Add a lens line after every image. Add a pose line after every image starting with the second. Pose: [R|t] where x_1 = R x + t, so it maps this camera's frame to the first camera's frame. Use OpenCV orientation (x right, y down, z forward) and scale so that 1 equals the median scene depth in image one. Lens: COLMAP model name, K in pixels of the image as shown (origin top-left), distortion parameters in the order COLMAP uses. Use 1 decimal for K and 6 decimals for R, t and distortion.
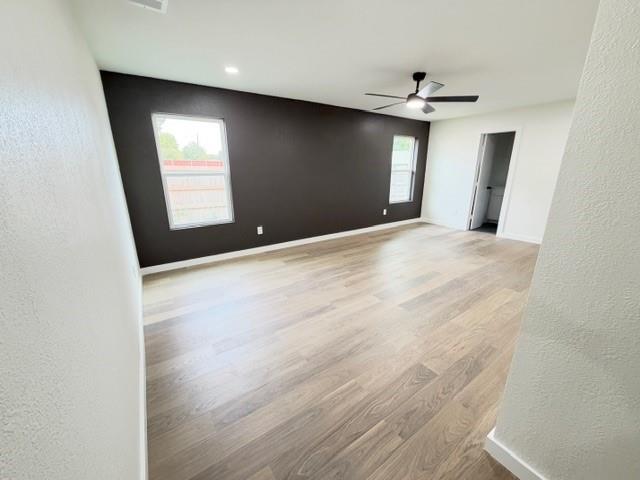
lens RADIAL K [[255.9, 0, 318.1], [0, 255.9, 239.5], [0, 0, 1]] dist [-0.003991, -0.000160]
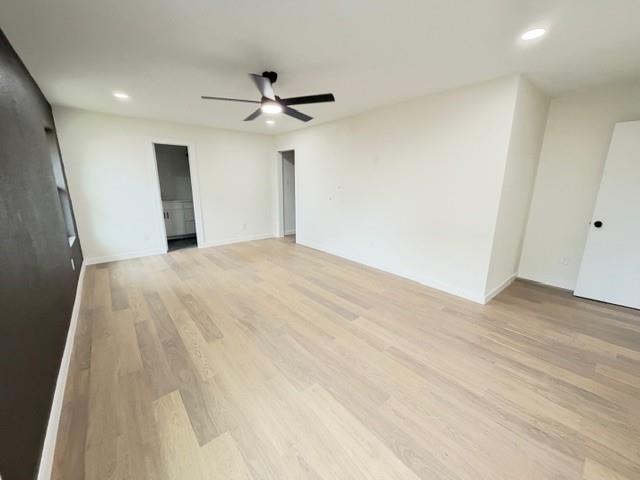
lens RADIAL K [[255.9, 0, 317.2], [0, 255.9, 239.9], [0, 0, 1]] dist [-0.003991, -0.000160]
pose [[-0.096505, -0.224425, 0.969701, -0.566249], [0.265606, 0.933113, 0.242390, -0.291757], [-0.959239, 0.280950, -0.030441, 1.019088]]
